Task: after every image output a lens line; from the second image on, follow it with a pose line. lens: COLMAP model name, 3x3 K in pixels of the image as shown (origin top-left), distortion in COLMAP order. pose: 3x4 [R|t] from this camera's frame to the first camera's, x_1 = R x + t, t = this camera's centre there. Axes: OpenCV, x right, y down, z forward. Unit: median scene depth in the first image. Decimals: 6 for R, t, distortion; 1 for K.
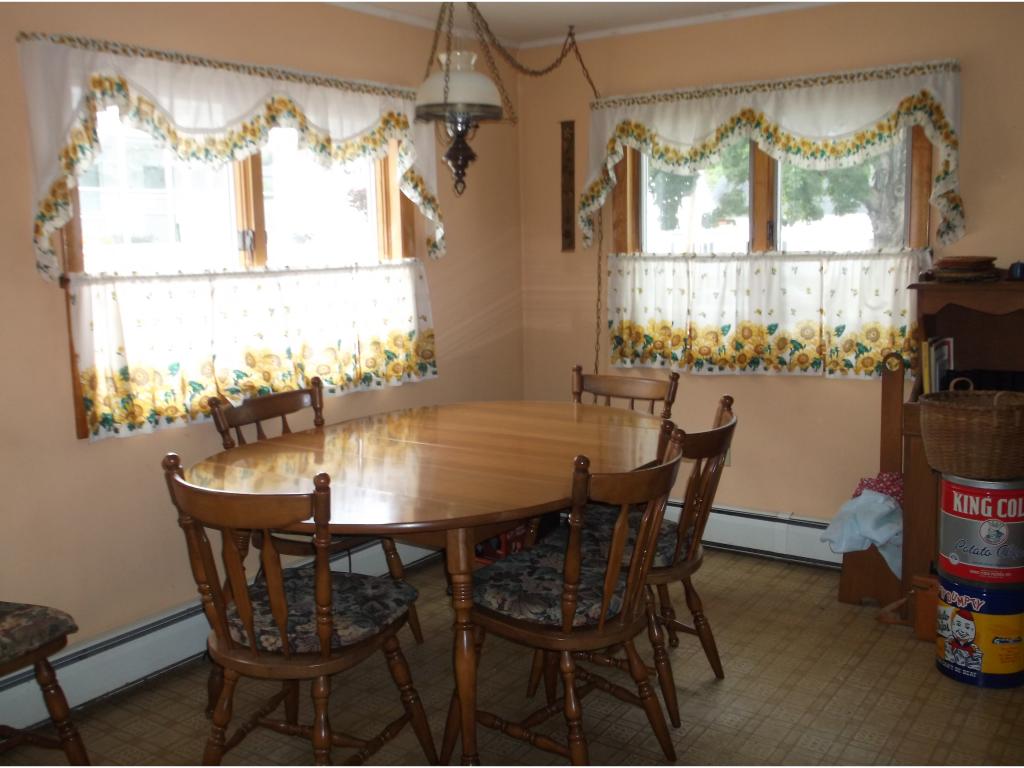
lens RADIAL K [[1000.9, 0, 507.3], [0, 1000.9, 381.7], [0, 0, 1]] dist [0.007010, 0.000000]
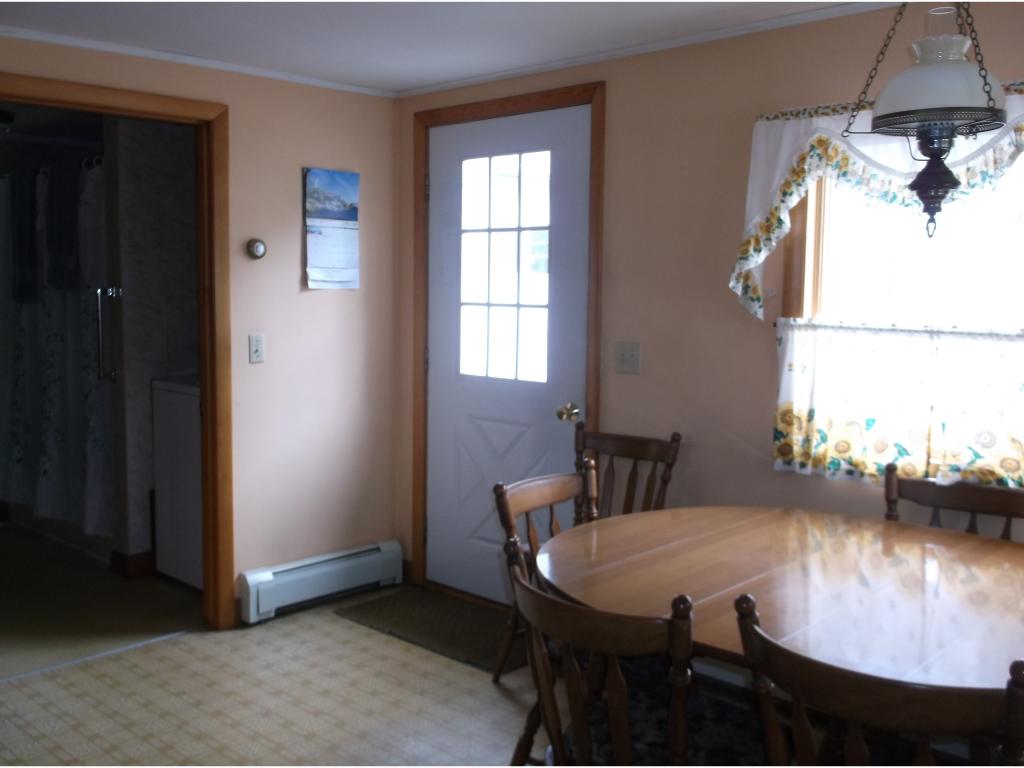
lens RADIAL K [[1000.9, 0, 506.9], [0, 1000.9, 383.9], [0, 0, 1]] dist [0.007010, 0.000000]
pose [[-0.138908, 0.117070, -0.983361, 0.676835], [-0.153539, 0.978435, 0.138173, -0.133211], [0.978330, 0.170177, -0.117937, 0.779457]]
